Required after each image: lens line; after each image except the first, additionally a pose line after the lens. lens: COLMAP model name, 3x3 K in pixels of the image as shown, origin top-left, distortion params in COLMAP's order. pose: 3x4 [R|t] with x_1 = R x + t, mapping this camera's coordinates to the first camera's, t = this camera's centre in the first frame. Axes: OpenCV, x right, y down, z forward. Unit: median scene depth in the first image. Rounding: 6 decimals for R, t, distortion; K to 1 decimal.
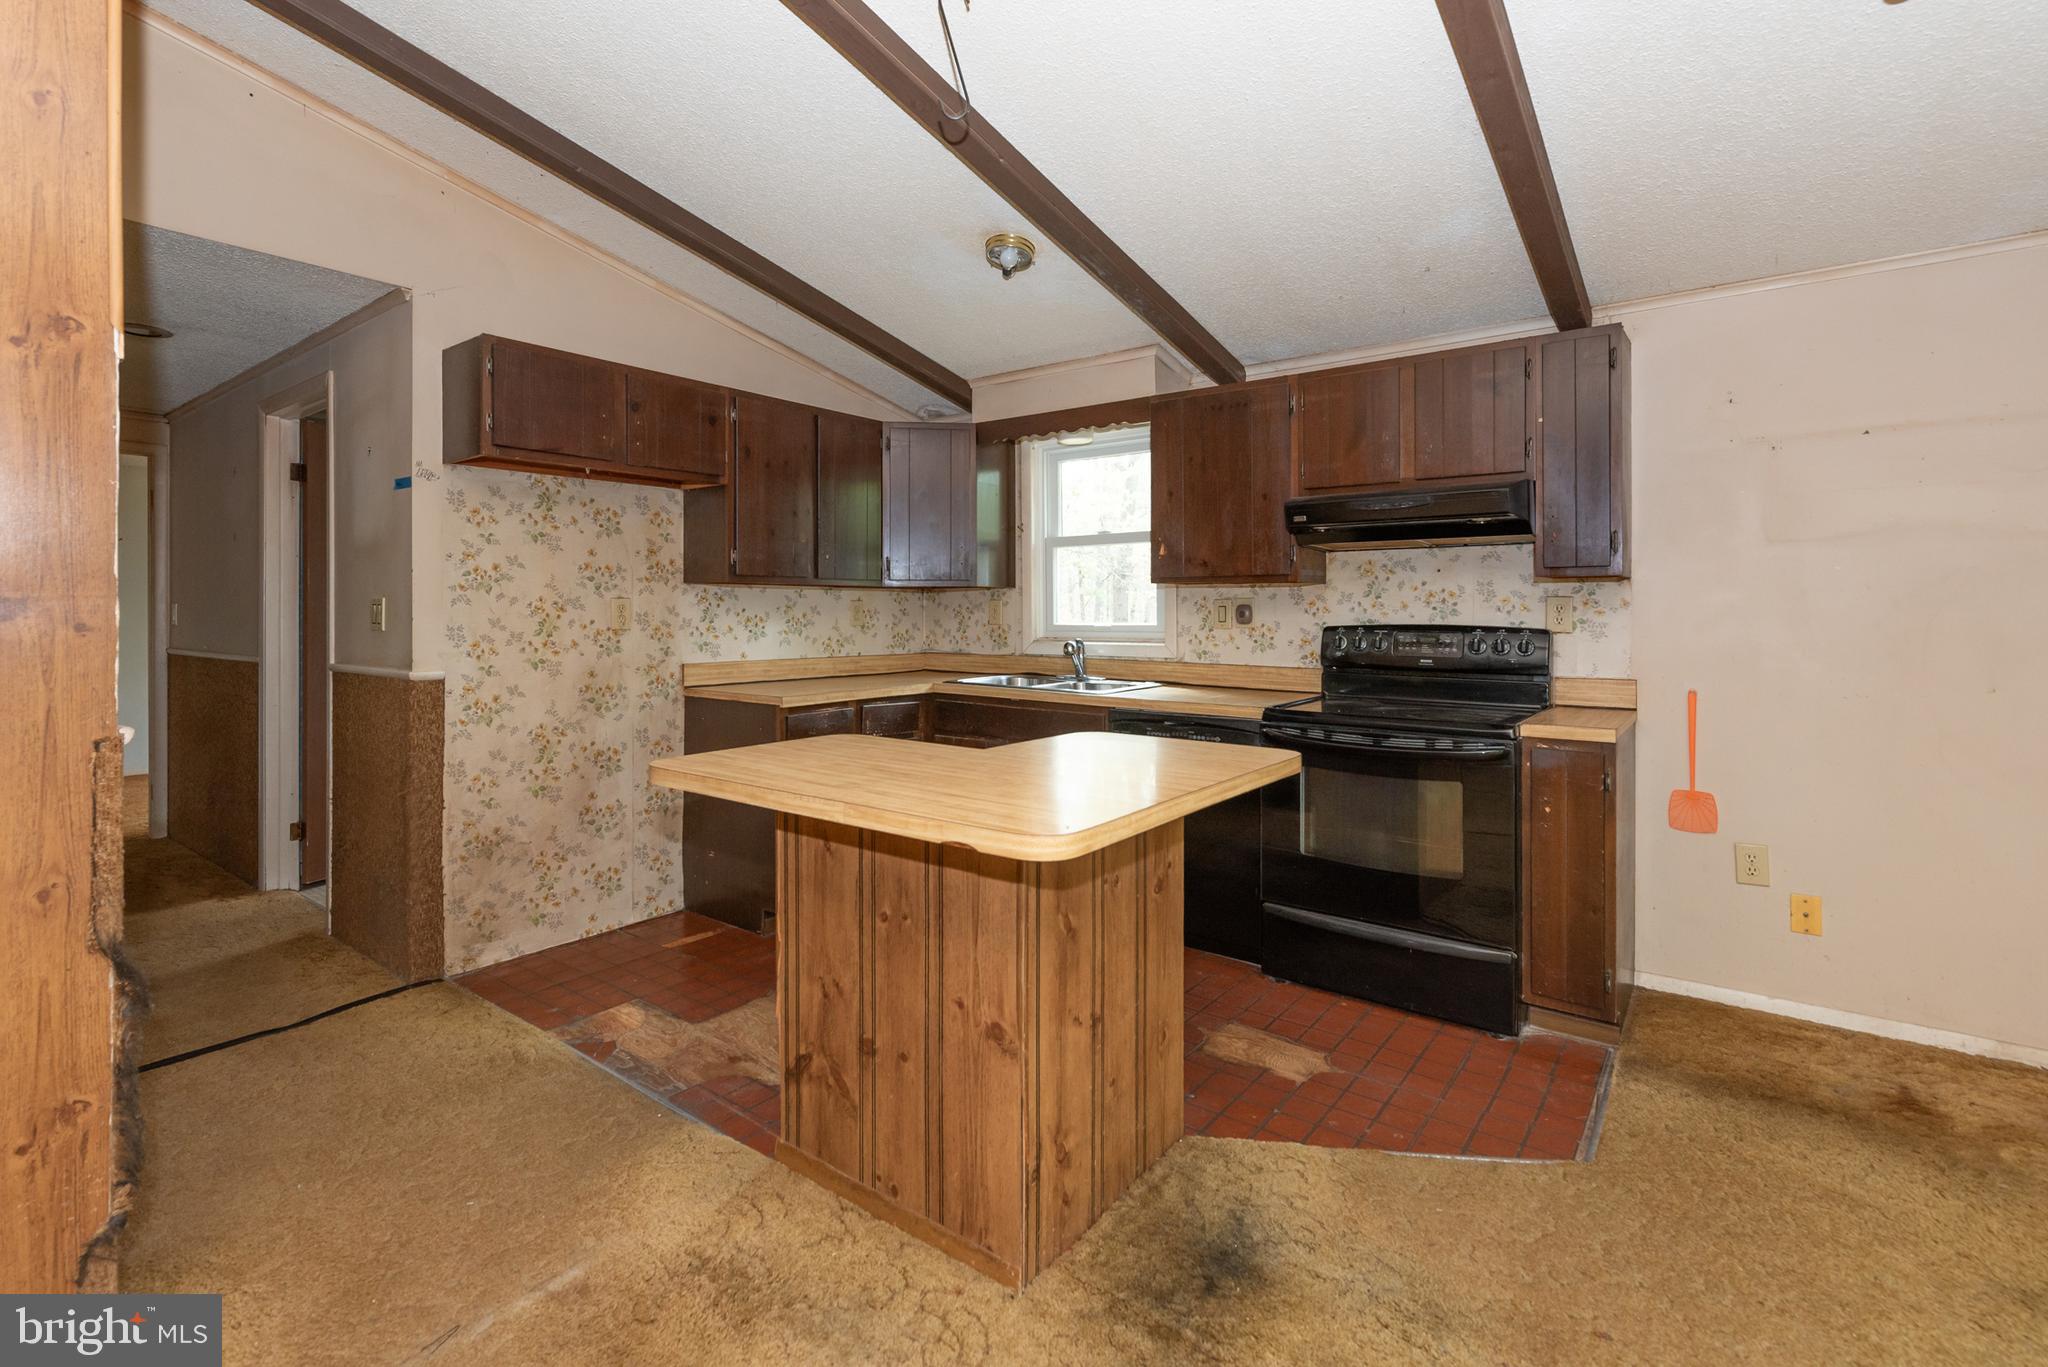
lens RADIAL K [[924.6, 0, 1067.9], [0, 924.6, 612.4], [0, 0, 1]] dist [0.001594, -0.000717]
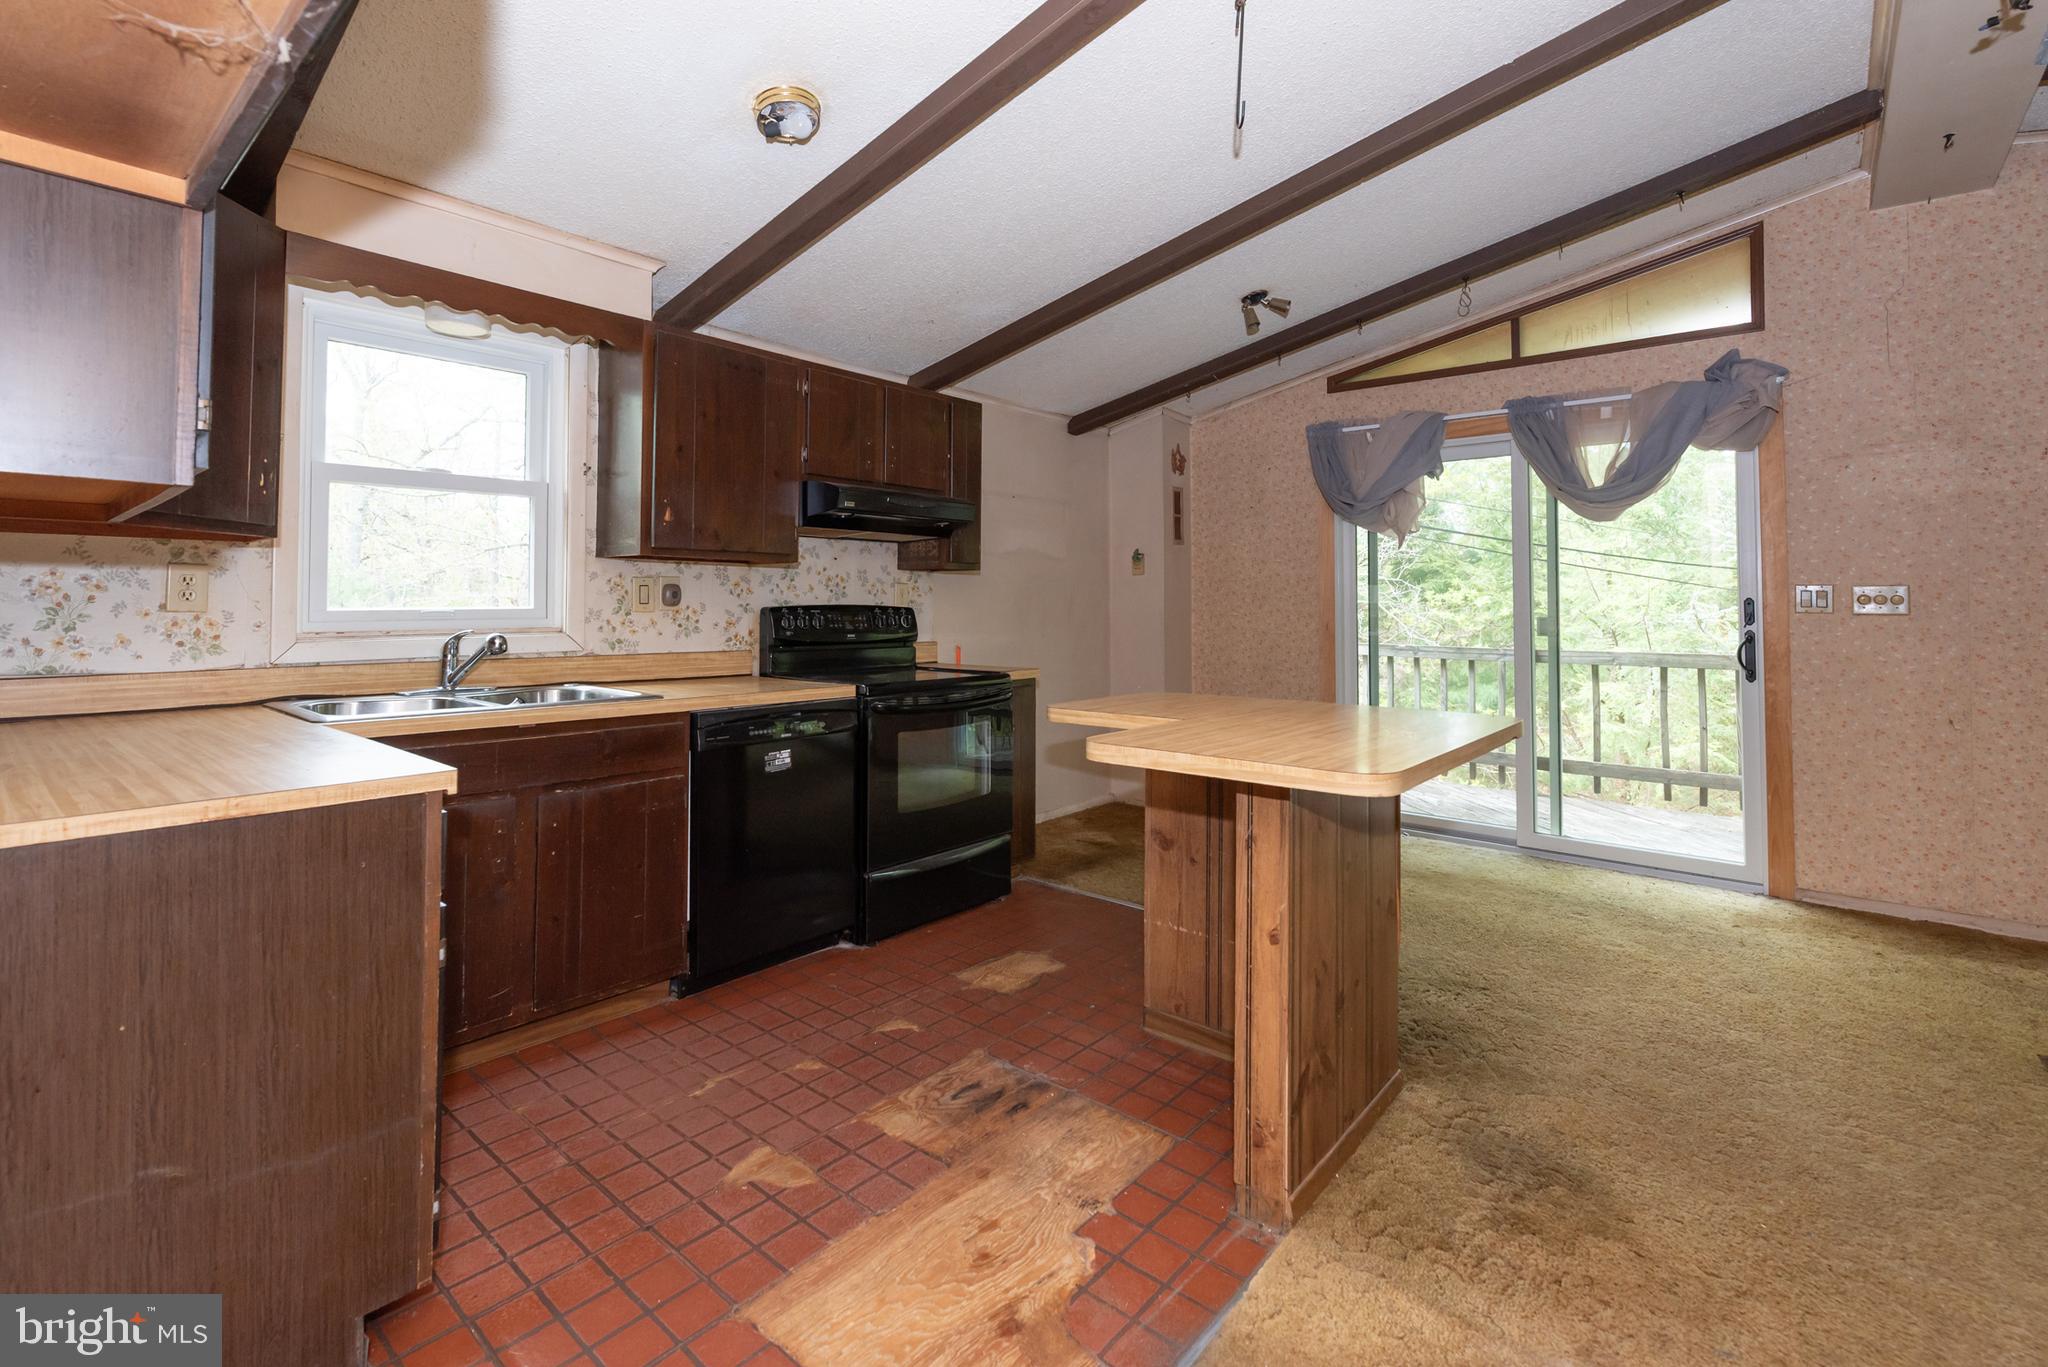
lens RADIAL K [[867.1, 0, 966.3], [0, 867.1, 589.1], [0, 0, 1]] dist [-0.018187, -0.000591]
pose [[0.139550, 0.015523, 0.990093, -0.712423], [-0.001110, 0.999879, -0.015520, 0.010812], [-0.990214, 0.001067, 0.139550, 0.736241]]
